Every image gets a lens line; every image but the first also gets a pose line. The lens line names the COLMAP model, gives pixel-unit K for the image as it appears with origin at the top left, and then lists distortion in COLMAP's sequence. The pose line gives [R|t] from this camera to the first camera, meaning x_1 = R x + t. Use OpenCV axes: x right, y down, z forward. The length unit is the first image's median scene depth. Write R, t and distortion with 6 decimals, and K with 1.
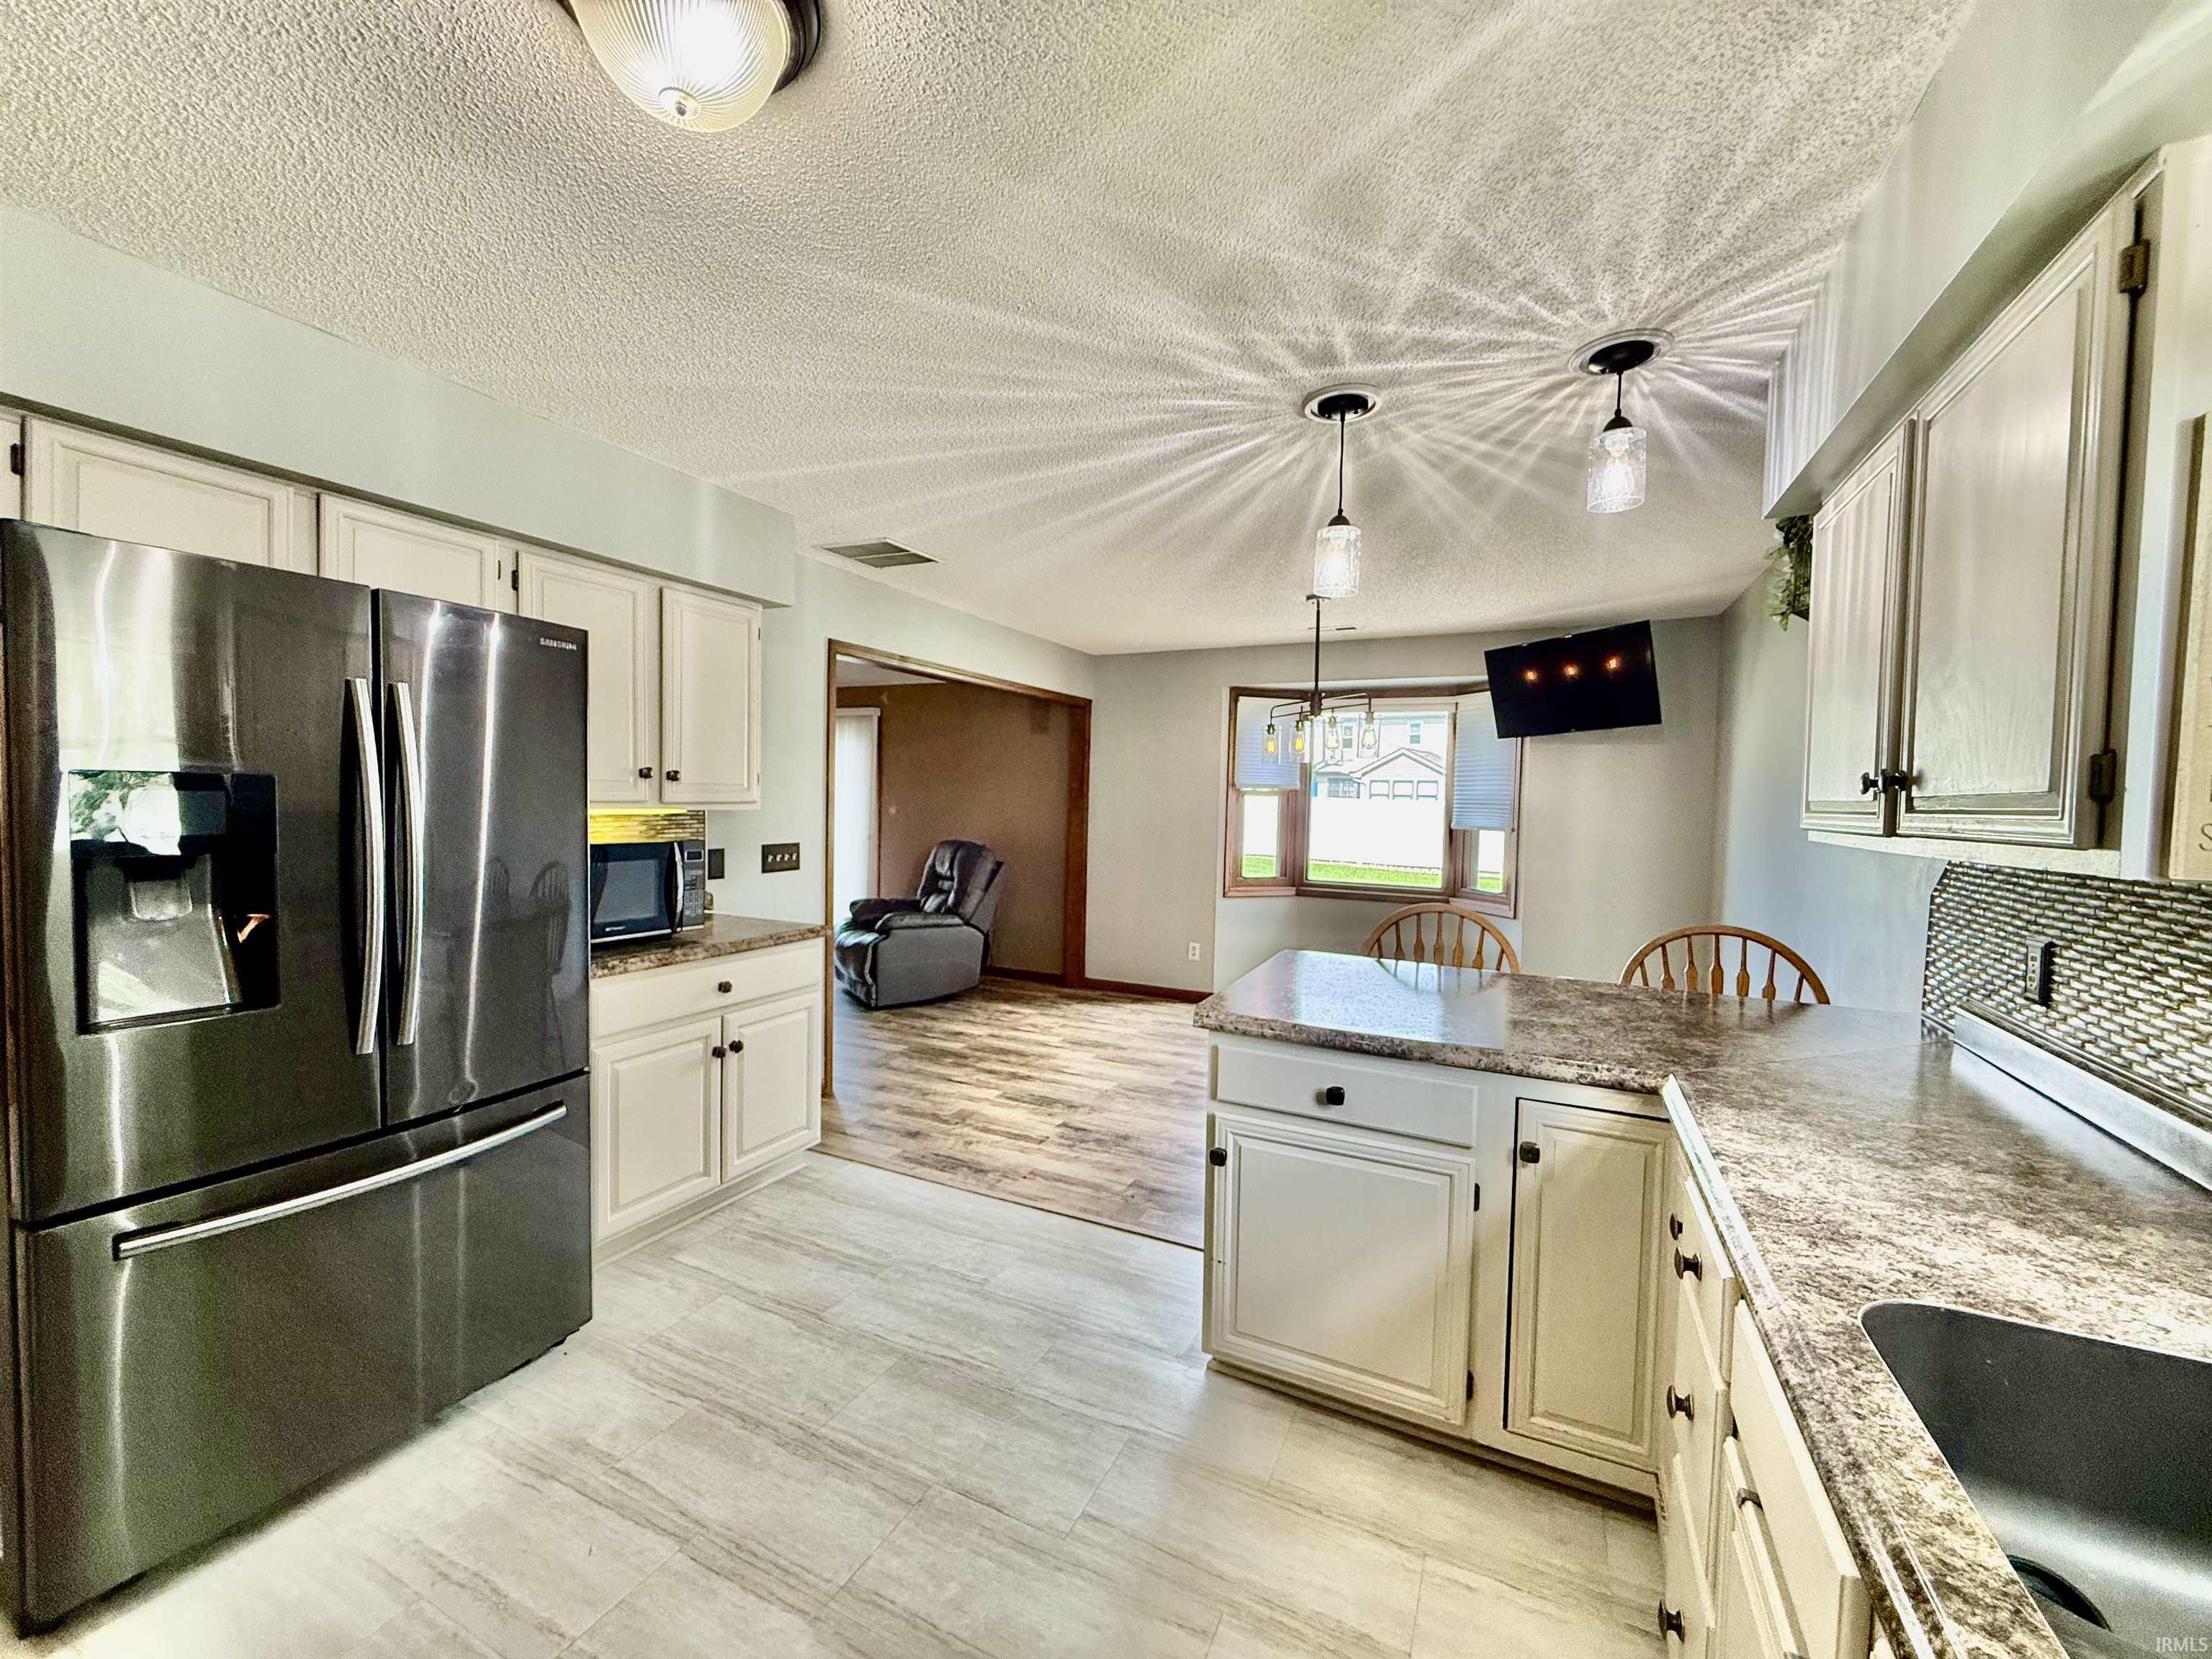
lens RADIAL K [[880.8, 0, 1101.6], [0, 880.8, 831.8], [0, 0, 1]] dist [-0.000492, -0.000160]
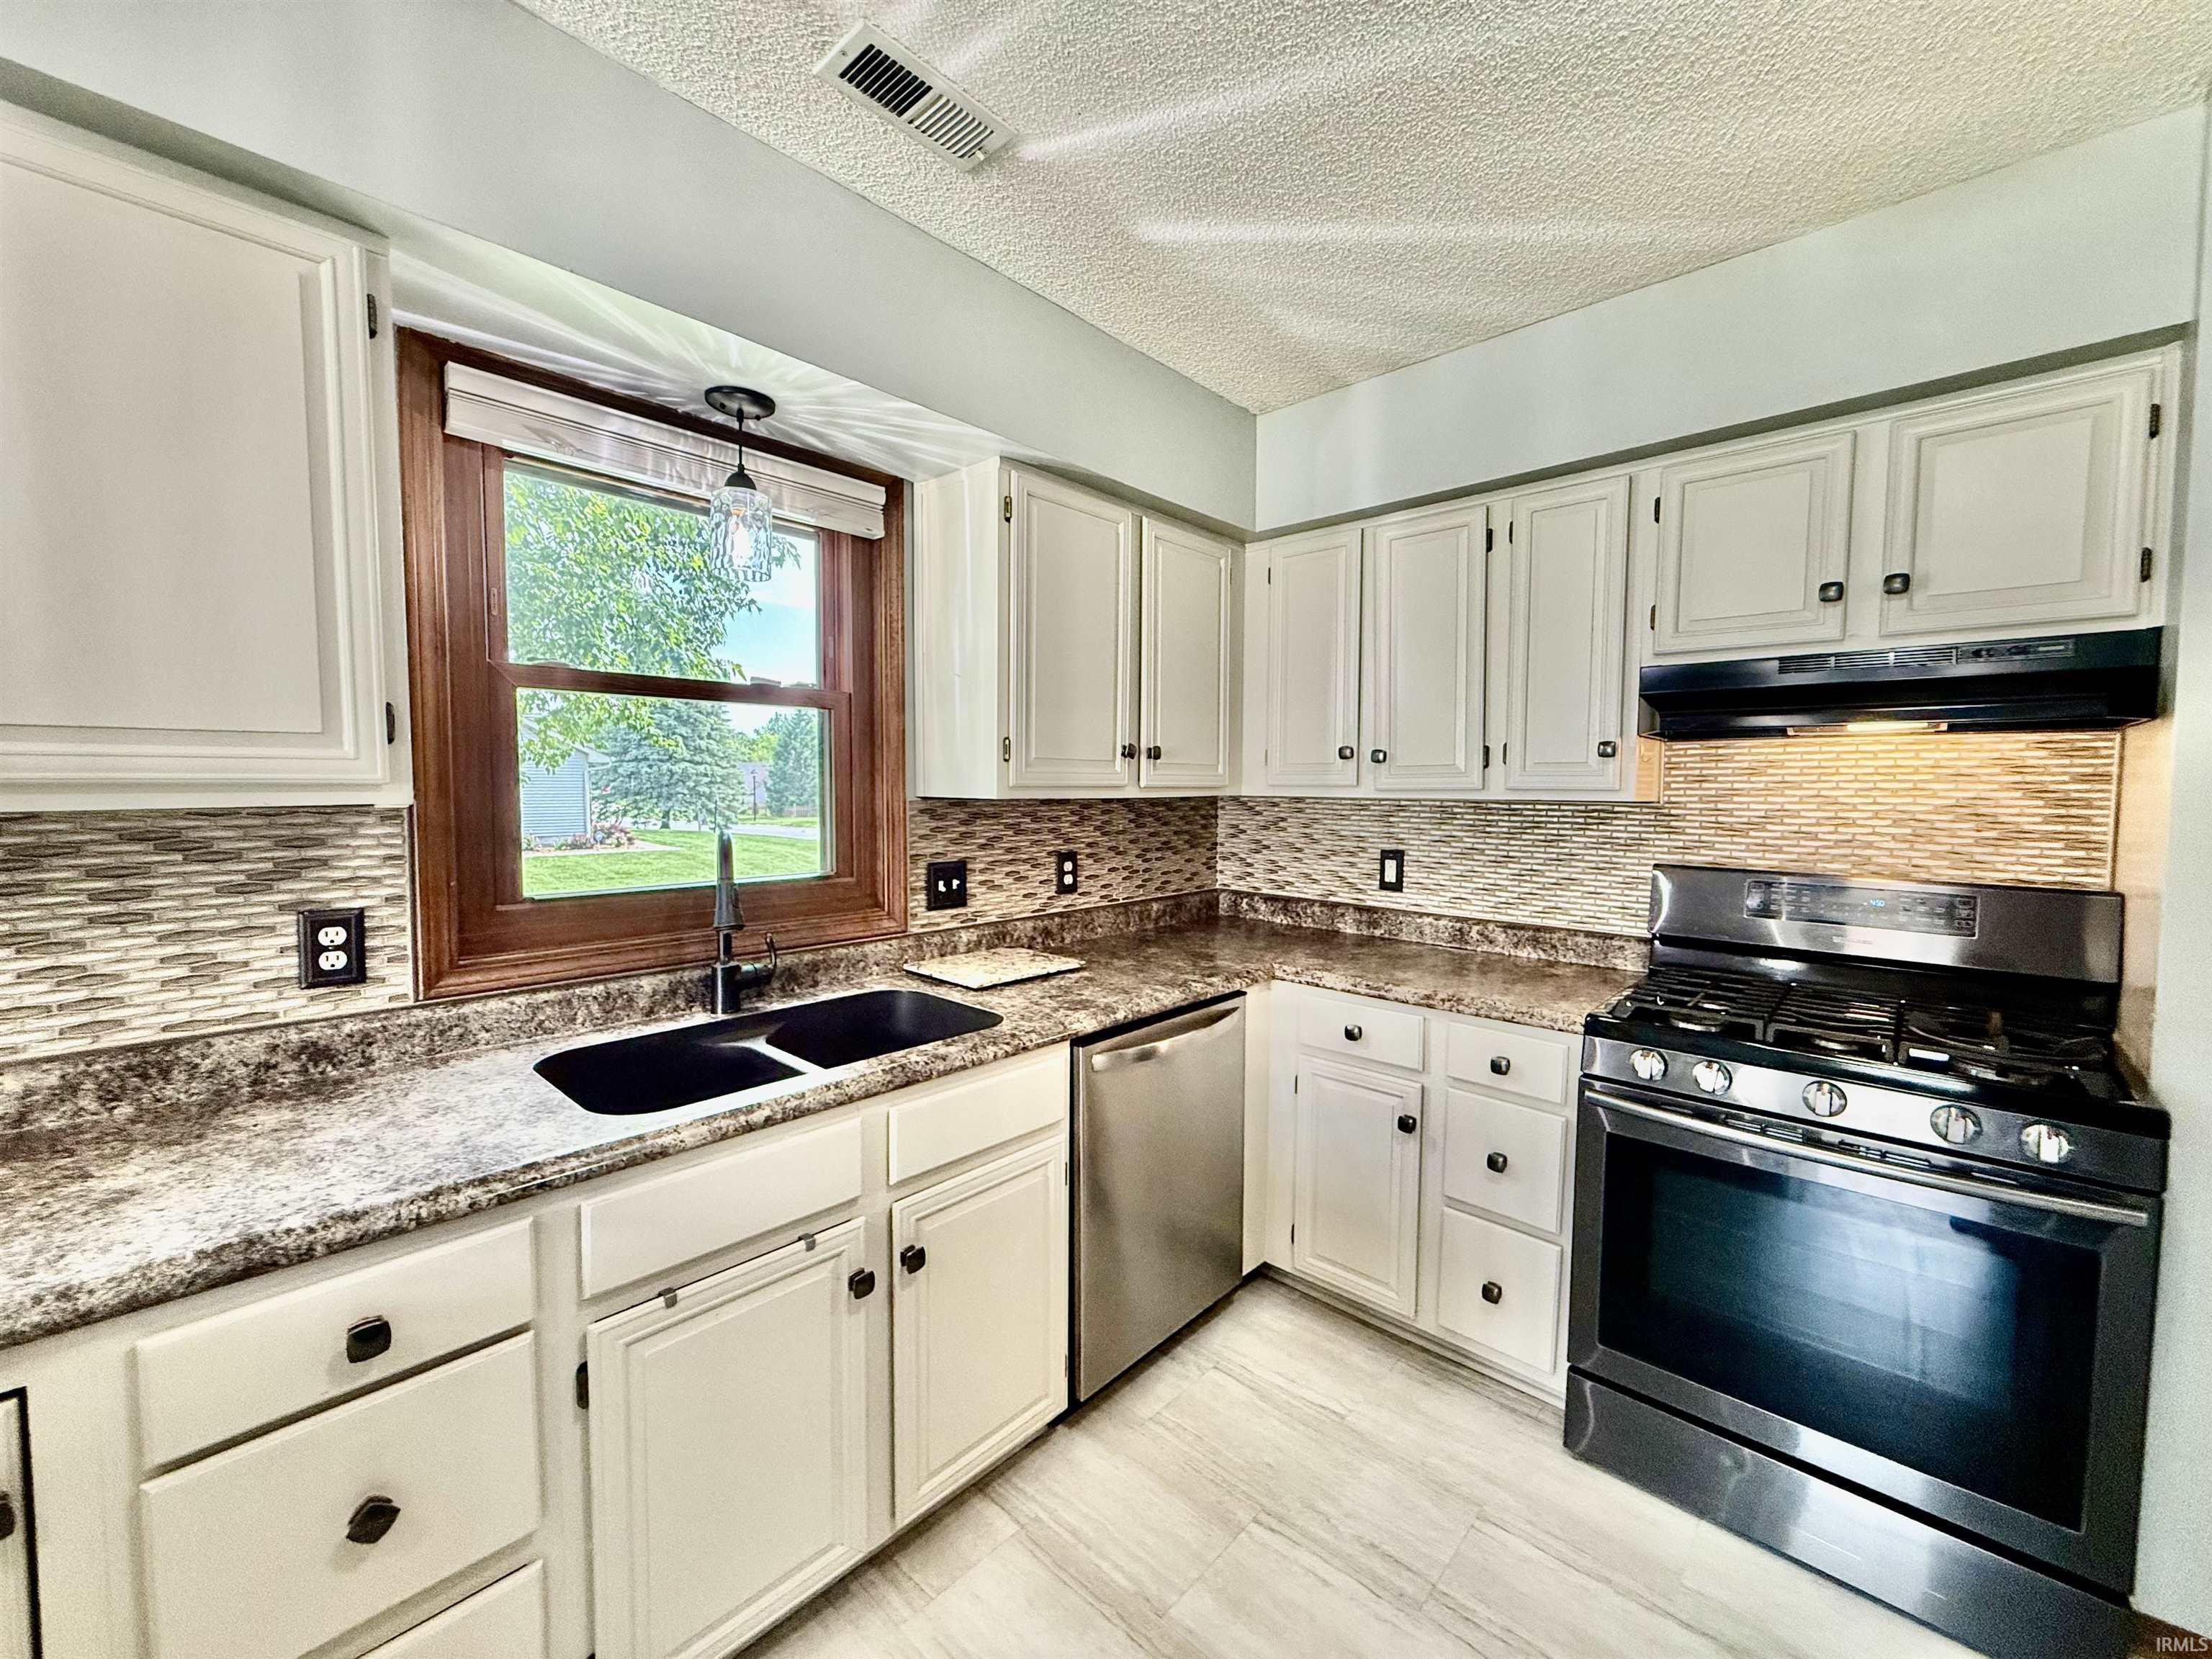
lens RADIAL K [[880.8, 0, 1102.9], [0, 880.8, 832.2], [0, 0, 1]] dist [-0.000492, -0.000160]
pose [[-0.957010, -0.041727, 0.287036, -0.074216], [-0.013044, 0.994788, 0.101125, -0.018128], [-0.289760, 0.093034, -0.952567, 0.708519]]
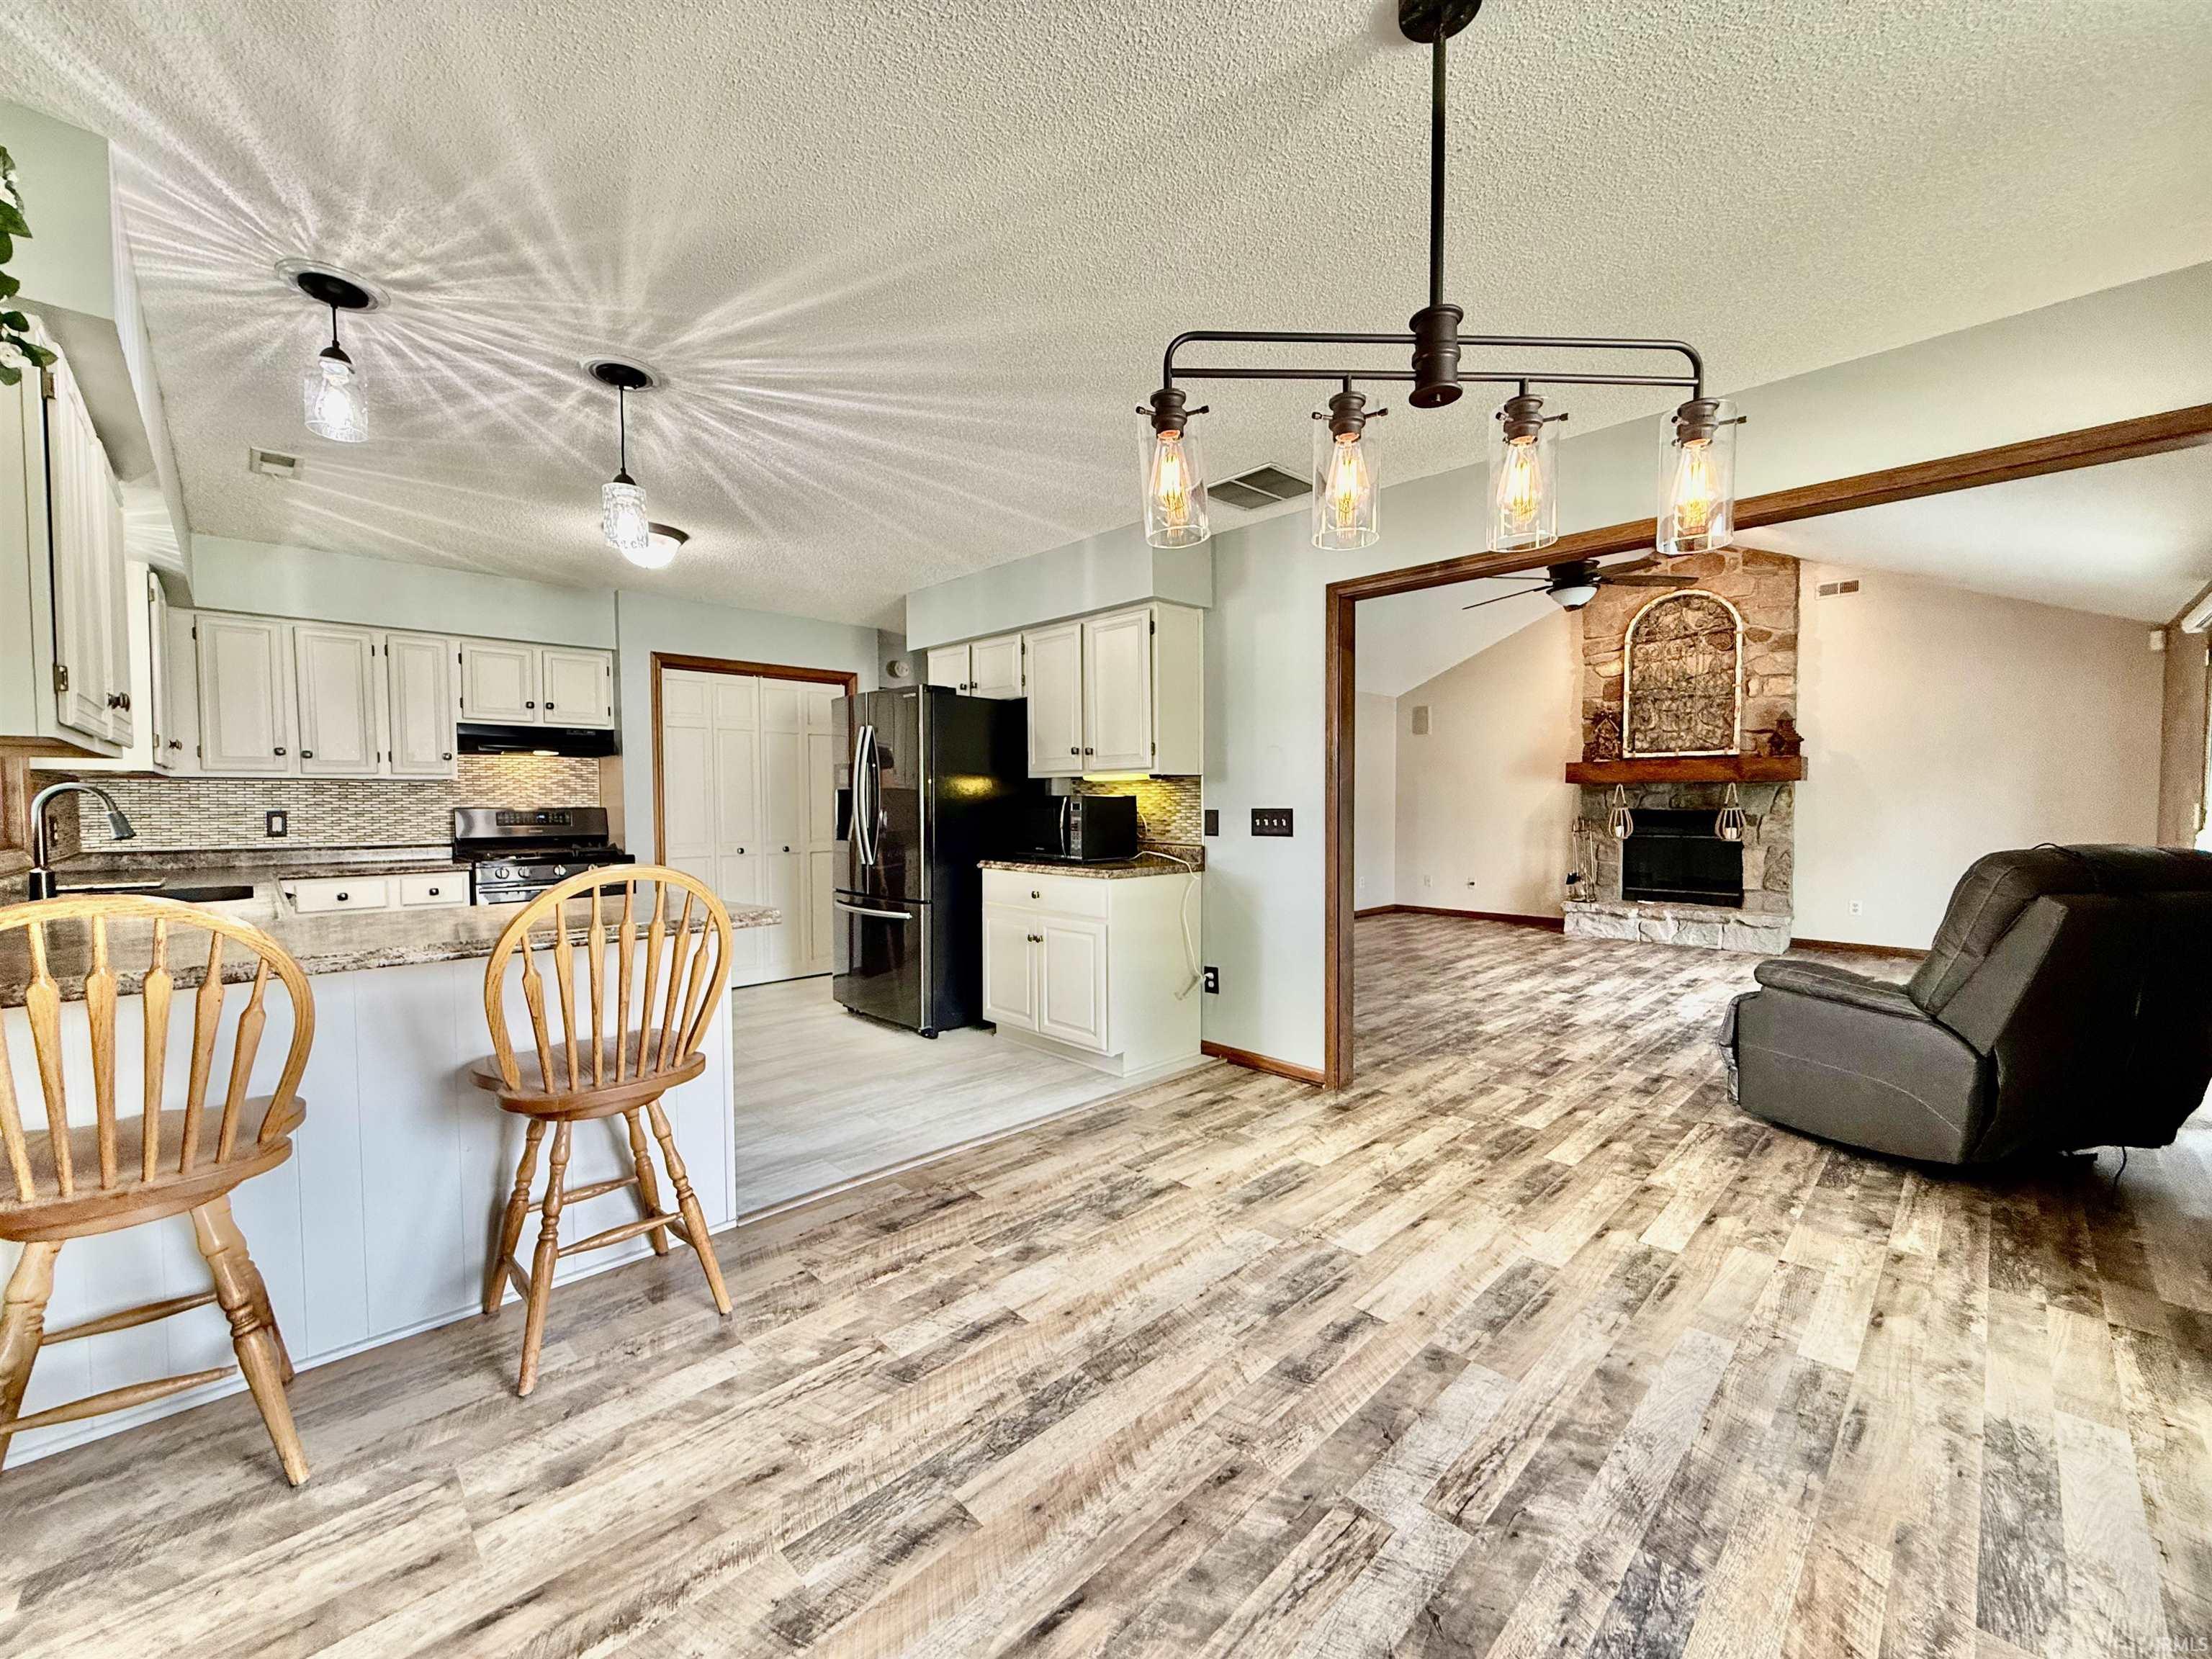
lens RADIAL K [[880.8, 0, 1099.3], [0, 880.8, 832.2], [0, 0, 1]] dist [-0.000492, -0.000160]
pose [[-0.338715, 0.015582, -0.940760, 0.967637], [-0.041084, 0.998664, 0.031333, 0.025090], [0.939992, 0.049264, -0.337622, 1.698768]]
